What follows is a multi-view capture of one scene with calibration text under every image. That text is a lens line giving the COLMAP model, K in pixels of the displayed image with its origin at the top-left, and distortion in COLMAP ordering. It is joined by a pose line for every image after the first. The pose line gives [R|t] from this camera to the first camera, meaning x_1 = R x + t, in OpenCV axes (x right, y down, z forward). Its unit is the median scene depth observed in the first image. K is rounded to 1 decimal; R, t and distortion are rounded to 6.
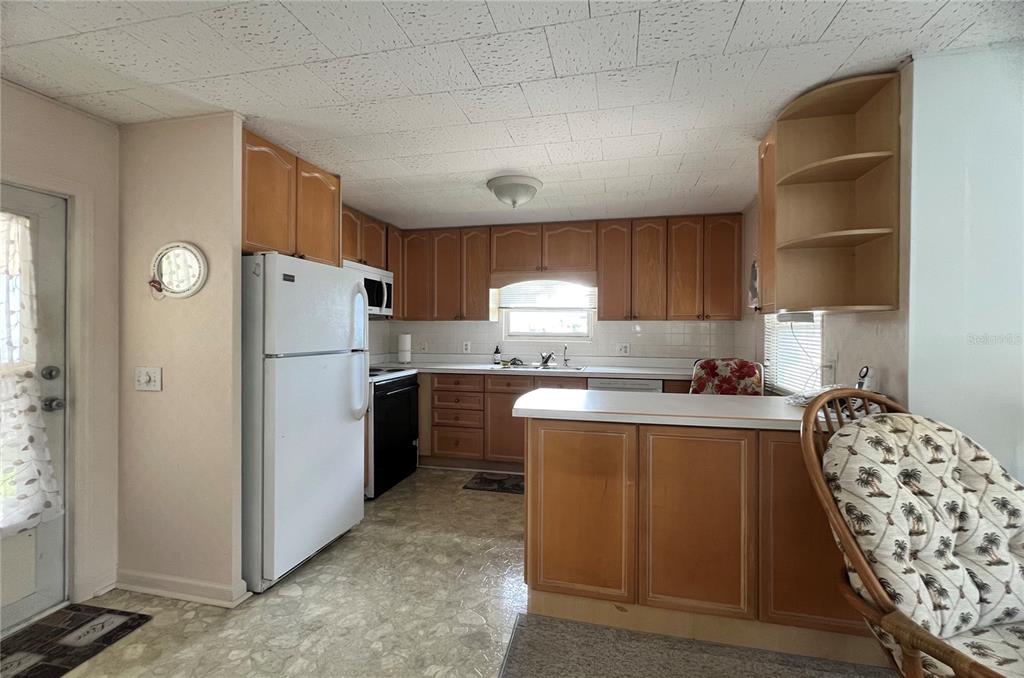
lens RADIAL K [[439.7, 0, 520.7], [0, 439.7, 331.1], [0, 0, 1]] dist [0.000100, -0.000050]
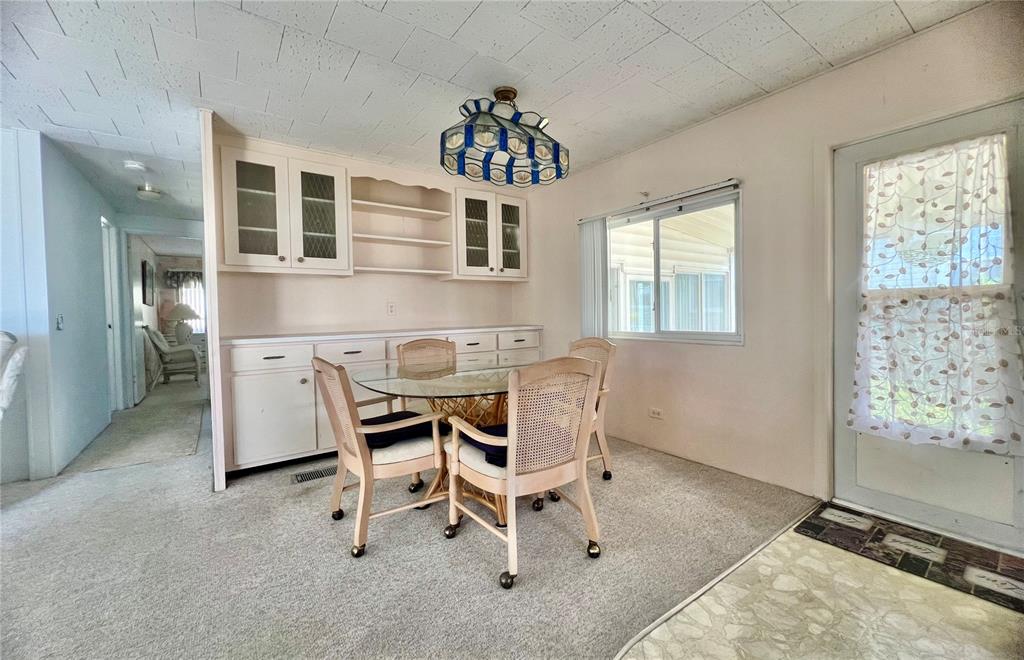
lens RADIAL K [[407.1, 0, 512.7], [0, 407.1, 321.8], [0, 0, 1]] dist [0.000148, 0.000066]
pose [[-0.664756, 0.027218, -0.746565, 0.174622], [0.015263, 0.999622, 0.022853, 0.076484], [0.746905, 0.003797, -0.664920, 0.513090]]
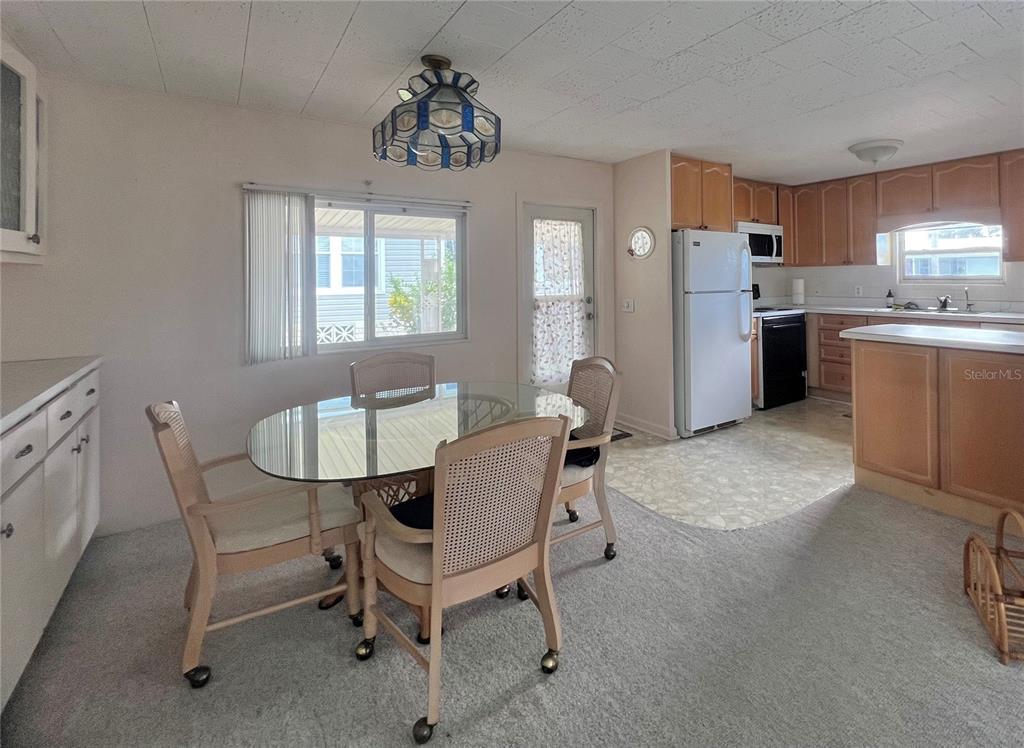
lens RADIAL K [[519.3, 0, 599.0], [0, 519.3, 270.1], [0, 0, 1]] dist [-0.012340, -0.000384]
pose [[0.759585, -0.020875, -0.650073, 0.310392], [0.013370, 0.999775, -0.016481, 0.000165], [0.650270, 0.003827, 0.759693, -0.481714]]
